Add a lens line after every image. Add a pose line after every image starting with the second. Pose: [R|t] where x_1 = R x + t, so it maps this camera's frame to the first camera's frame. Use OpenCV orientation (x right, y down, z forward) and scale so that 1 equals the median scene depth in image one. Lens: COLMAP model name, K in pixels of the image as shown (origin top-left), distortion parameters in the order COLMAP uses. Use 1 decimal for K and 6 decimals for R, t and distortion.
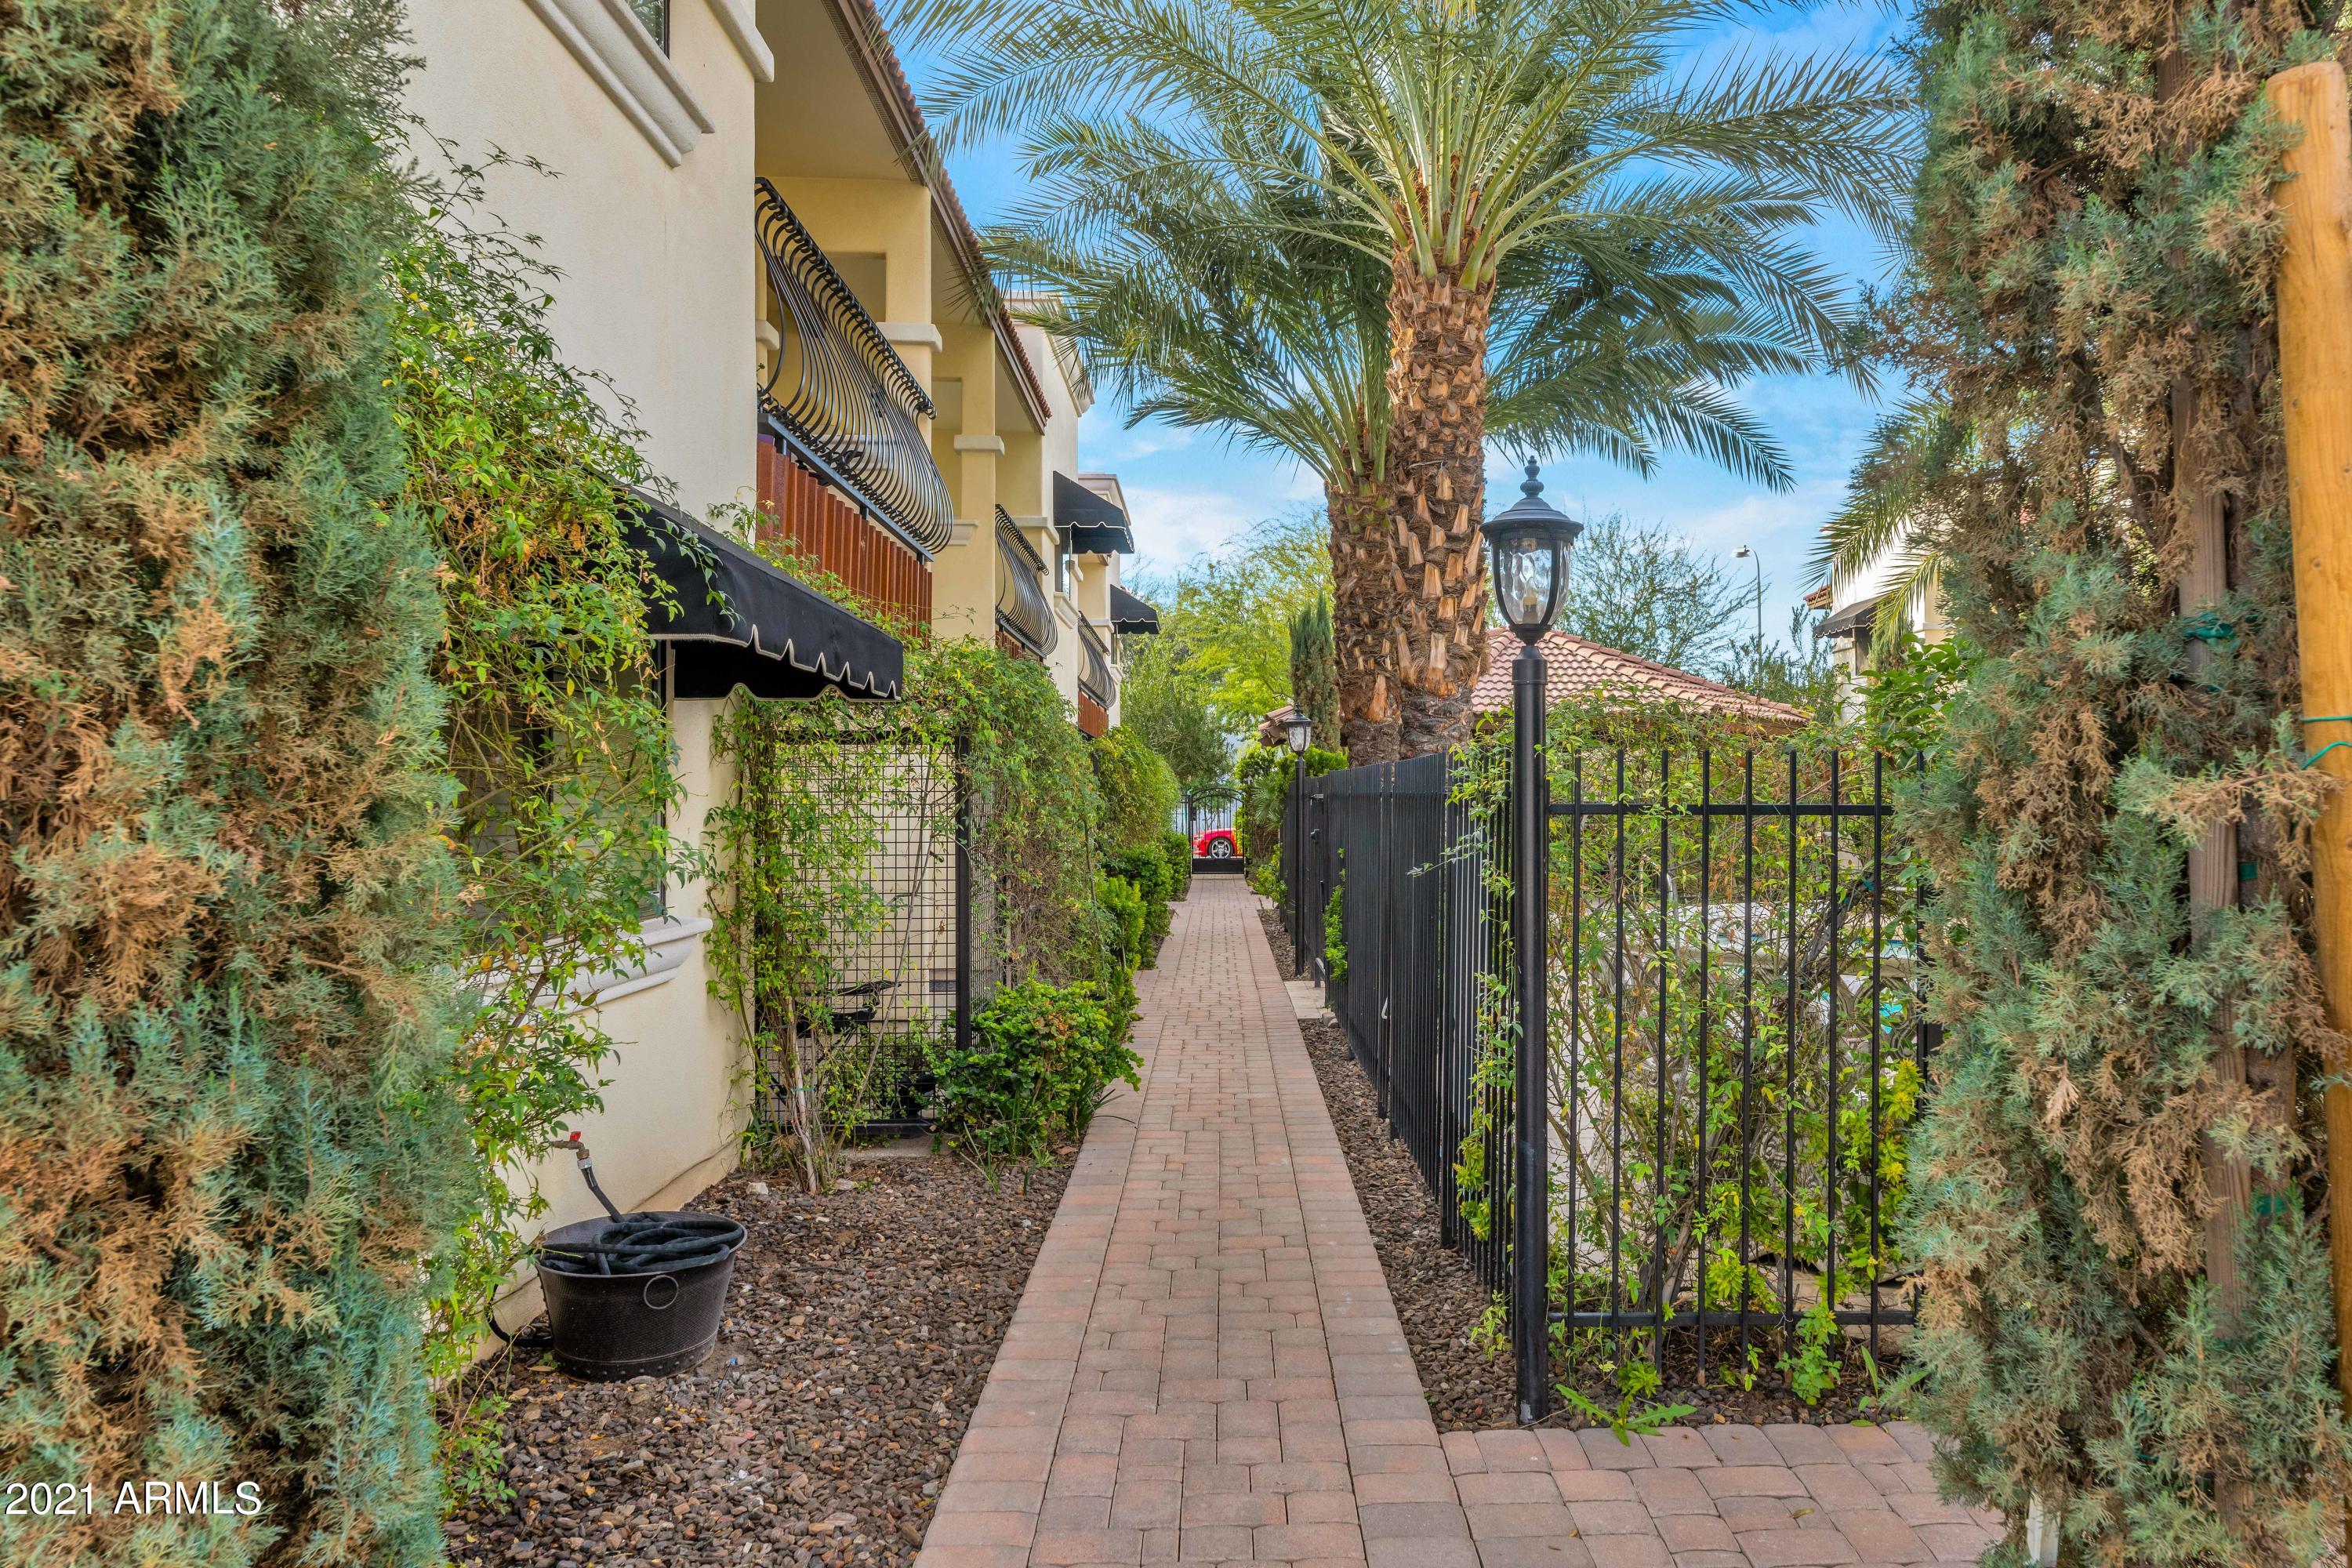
lens RADIAL K [[1638.8, 0, 1179.2], [0, 1638.8, 784.4], [0, 0, 1]] dist [-0.002741, -0.000014]
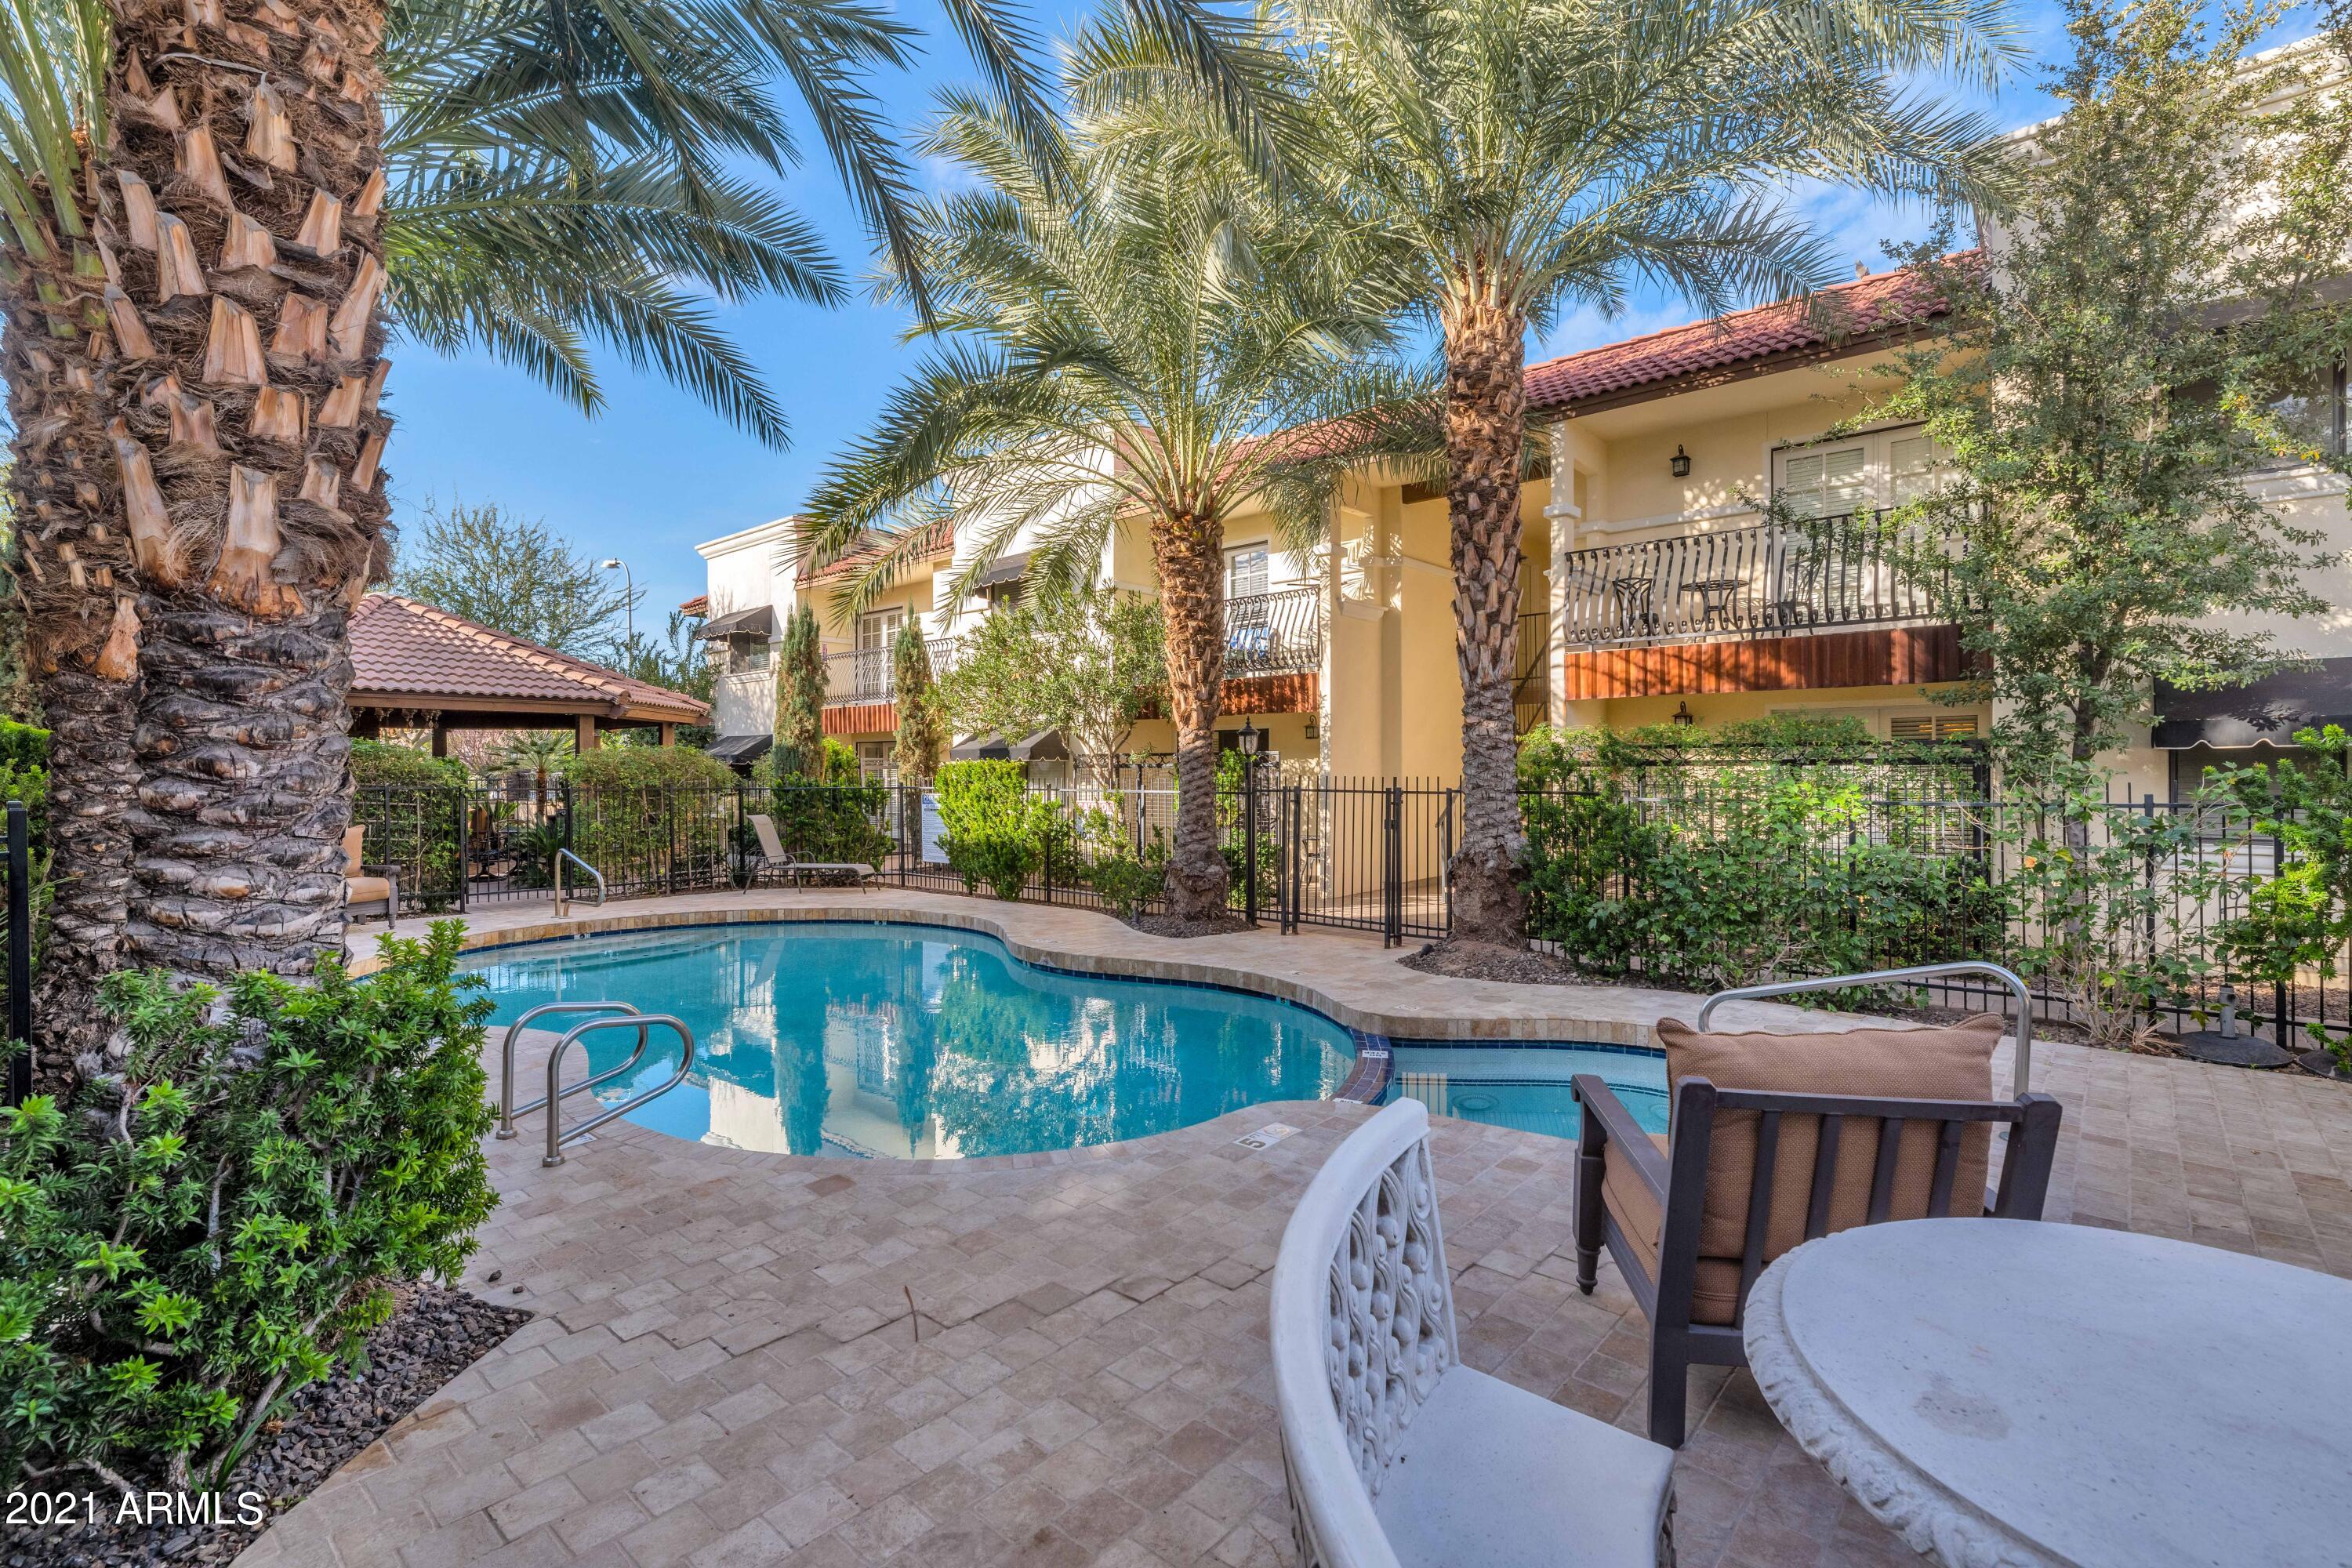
lens RADIAL K [[1049.0, 0, 1189.8], [0, 1049.0, 764.1], [0, 0, 1]] dist [0.000960, -0.000208]
pose [[0.640320, -0.000305, 0.768108, 0.101572], [-0.005519, 0.999972, 0.004997, -0.016740], [-0.768089, -0.007439, 0.640300, 0.619391]]
